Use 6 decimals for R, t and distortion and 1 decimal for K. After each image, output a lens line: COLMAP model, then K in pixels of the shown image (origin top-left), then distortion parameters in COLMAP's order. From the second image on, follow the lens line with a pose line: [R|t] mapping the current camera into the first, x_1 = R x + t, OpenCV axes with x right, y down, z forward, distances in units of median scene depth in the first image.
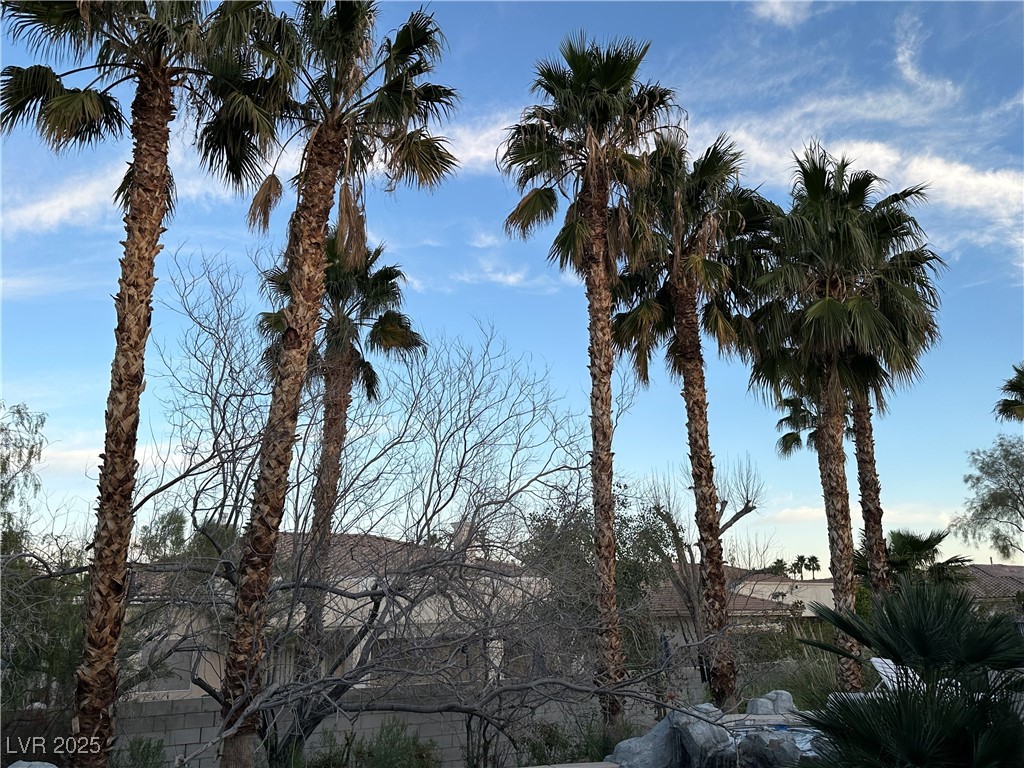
lens RADIAL K [[804.5, 0, 508.0], [0, 804.5, 387.8], [0, 0, 1]] dist [0.084981, -0.121631]
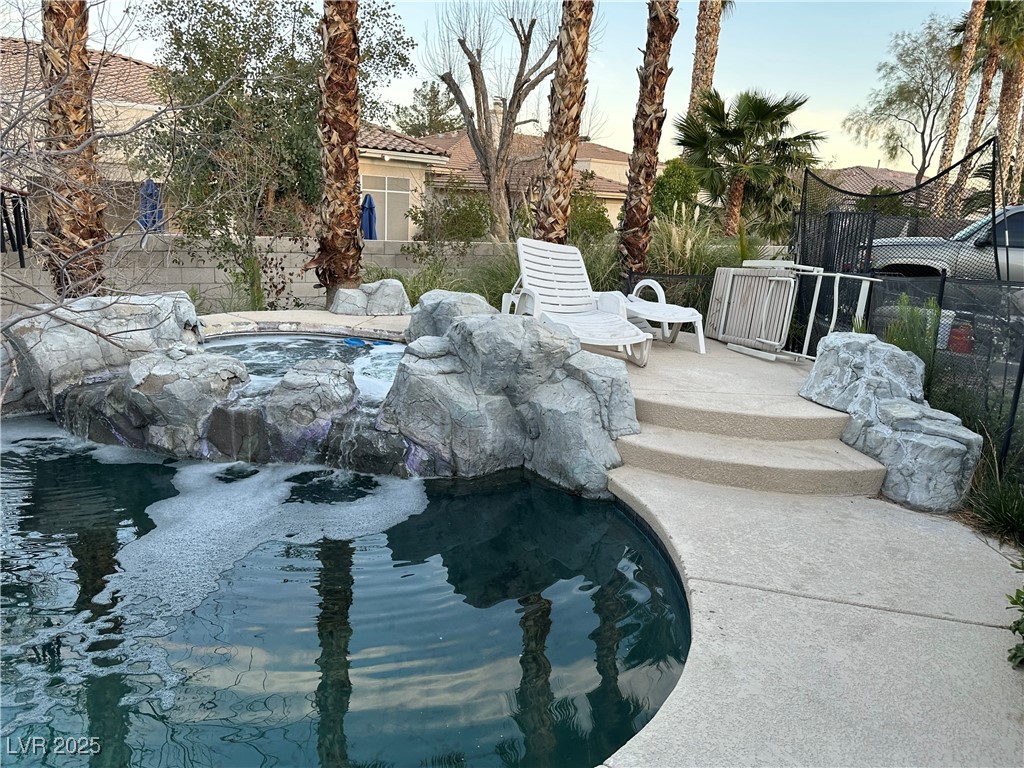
lens RADIAL K [[804.5, 0, 508.0], [0, 804.5, 387.8], [0, 0, 1]] dist [0.084981, -0.121631]
pose [[0.991644, 0.054451, 0.116948, 0.305724], [-0.104509, 0.870561, 0.480834, 0.122242], [-0.075628, -0.489039, 0.868977, 0.368646]]
